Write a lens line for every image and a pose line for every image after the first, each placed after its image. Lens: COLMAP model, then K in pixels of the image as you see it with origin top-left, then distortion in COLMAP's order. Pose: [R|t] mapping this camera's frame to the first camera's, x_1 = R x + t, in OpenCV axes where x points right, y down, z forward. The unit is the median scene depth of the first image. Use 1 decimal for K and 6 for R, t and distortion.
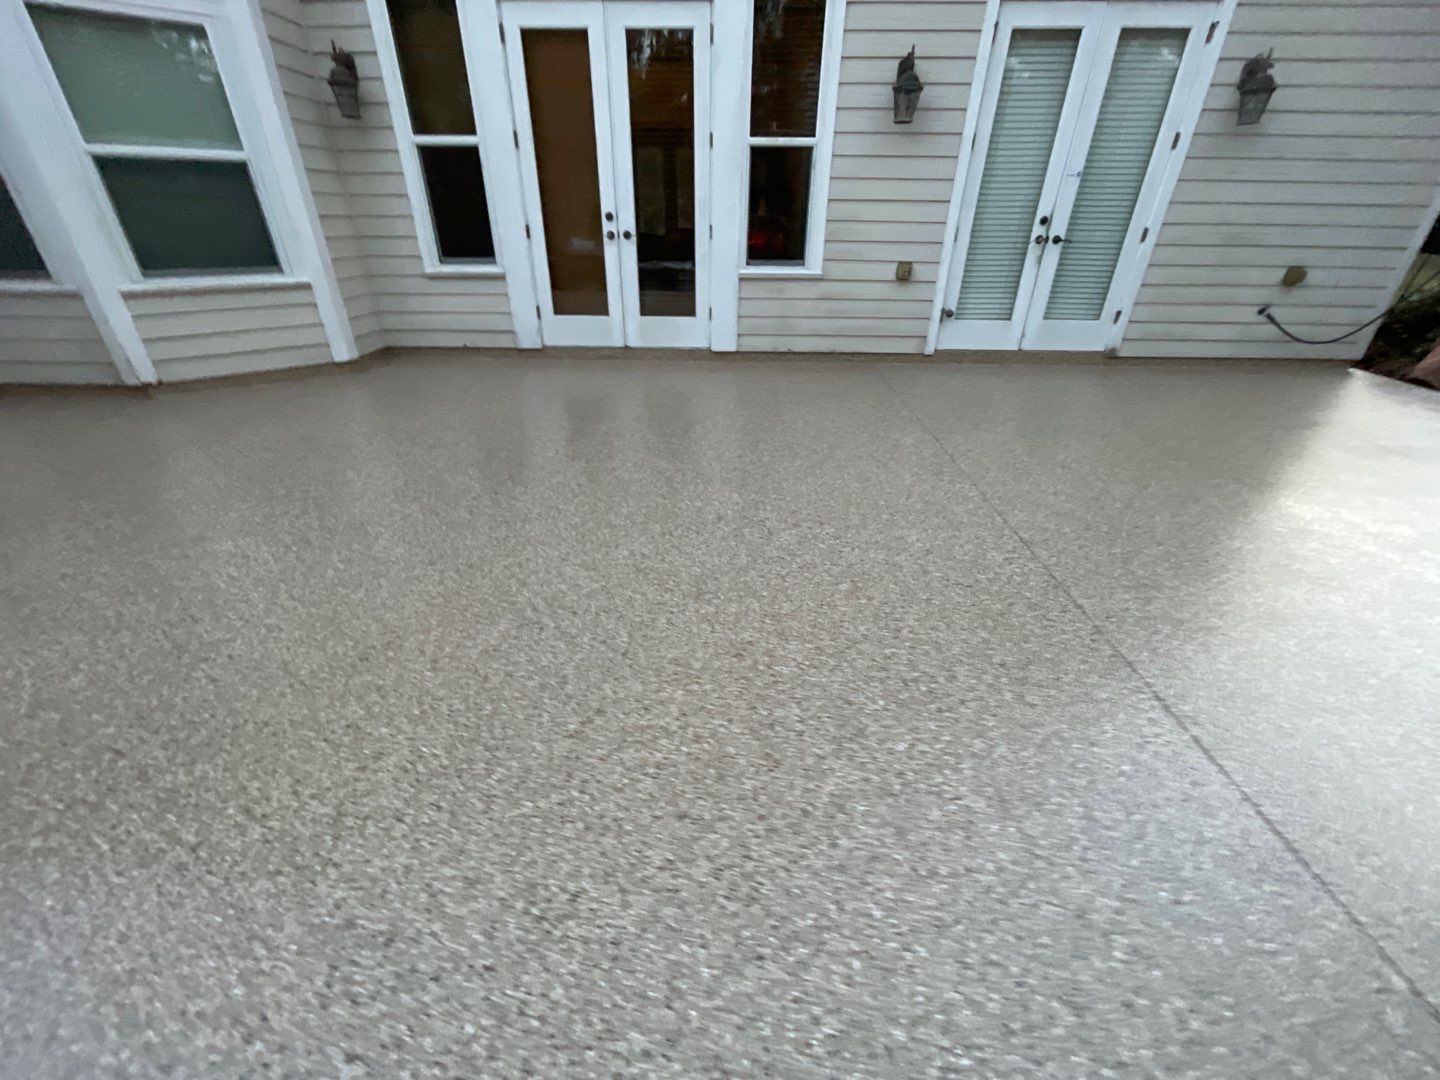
lens RADIAL K [[580.3, 0, 711.2], [0, 580.3, 537.5], [0, 0, 1]] dist [-0.001288, 0.000426]
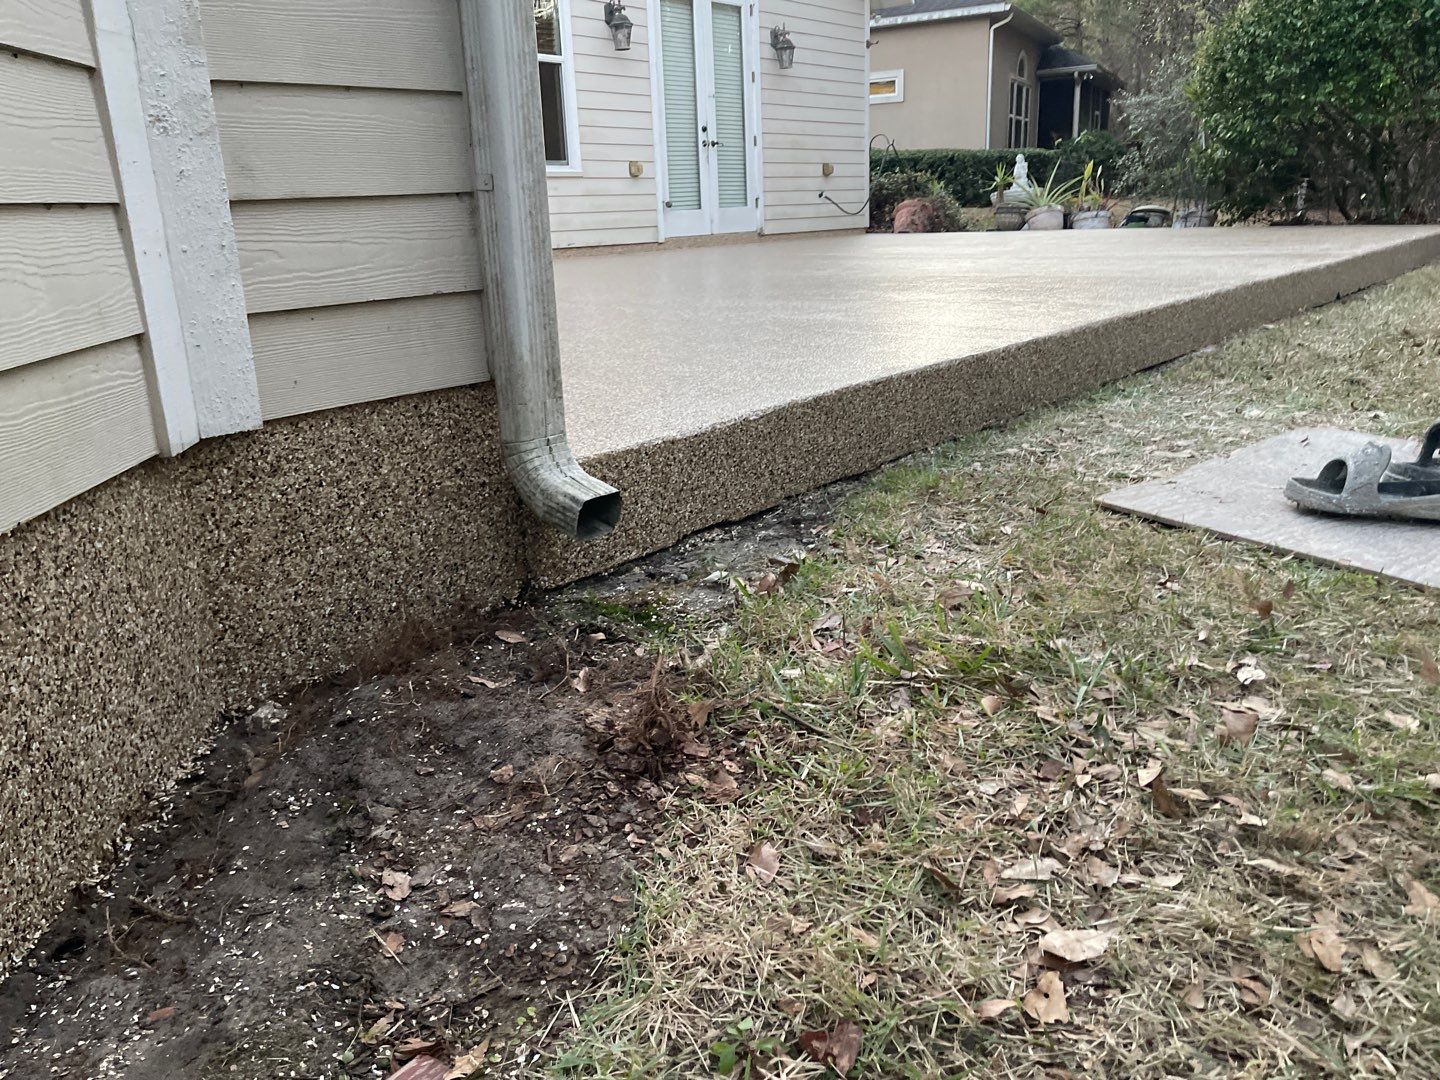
lens RADIAL K [[1109.6, 0, 703.1], [0, 1109.6, 528.1], [0, 0, 1]] dist [0.026347, -0.013736]
pose [[0.626641, -0.242438, 0.740639, -1.385052], [0.416791, 0.907298, -0.055648, 0.357861], [-0.658488, 0.343563, 0.669595, -0.301413]]
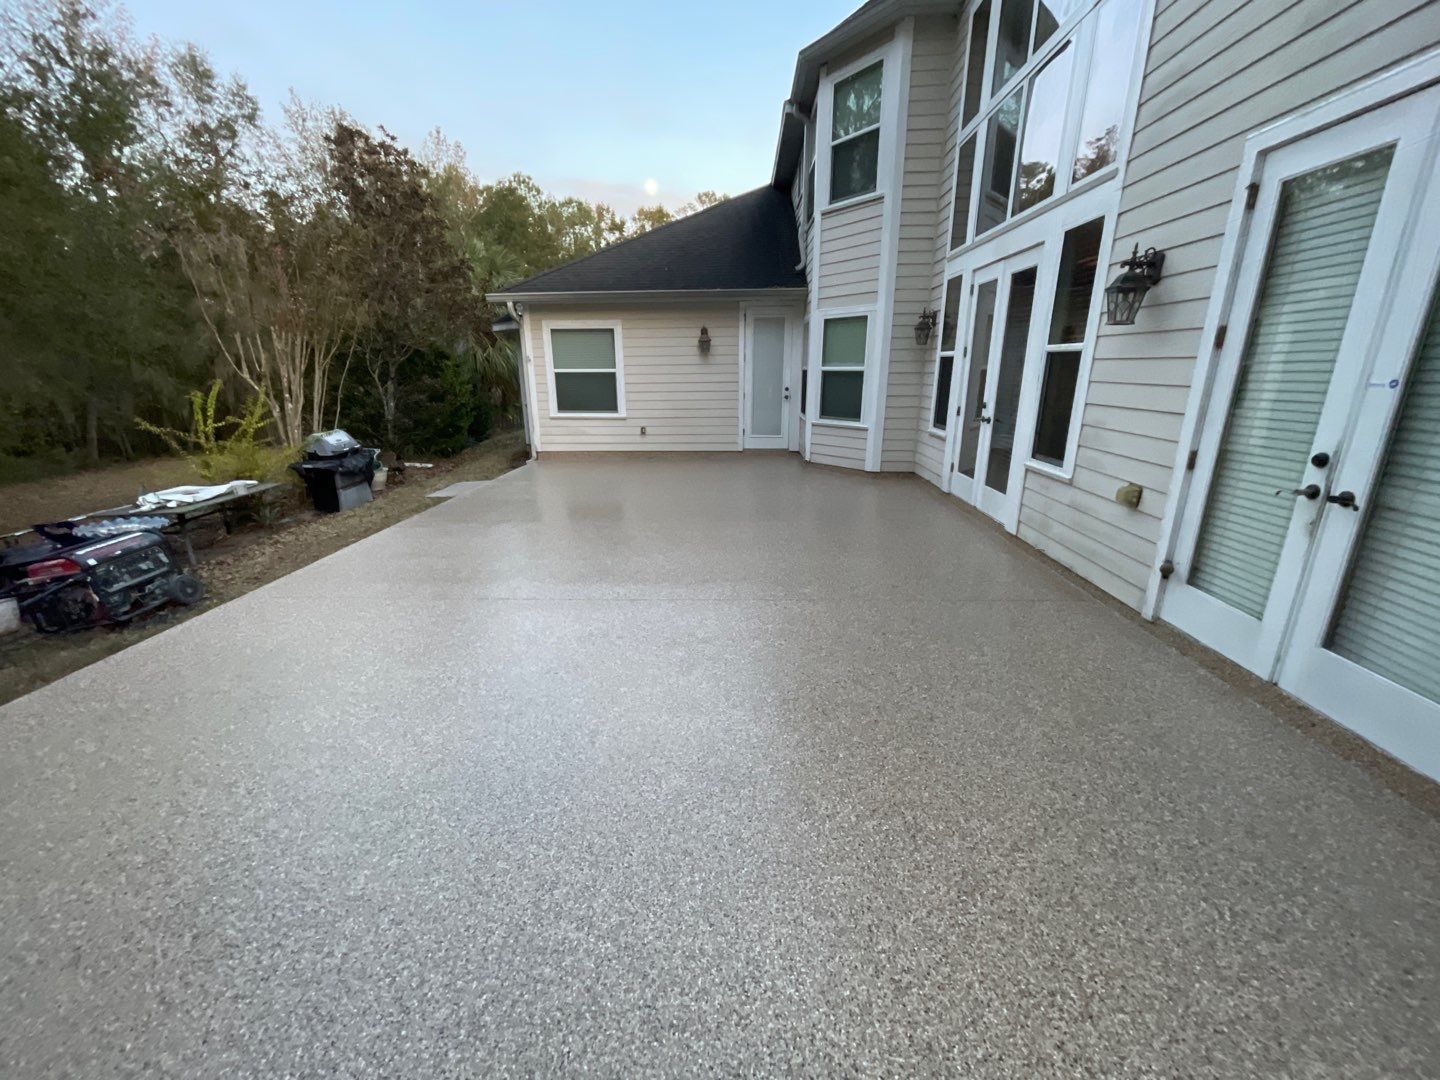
lens RADIAL K [[580.3, 0, 711.2], [0, 580.3, 537.5], [0, 0, 1]] dist [-0.001288, 0.000426]
pose [[-0.023884, 0.278248, -0.960212, 1.092707], [-0.481565, 0.838505, 0.254958, -0.352778], [0.876085, 0.468494, 0.113968, 0.484638]]
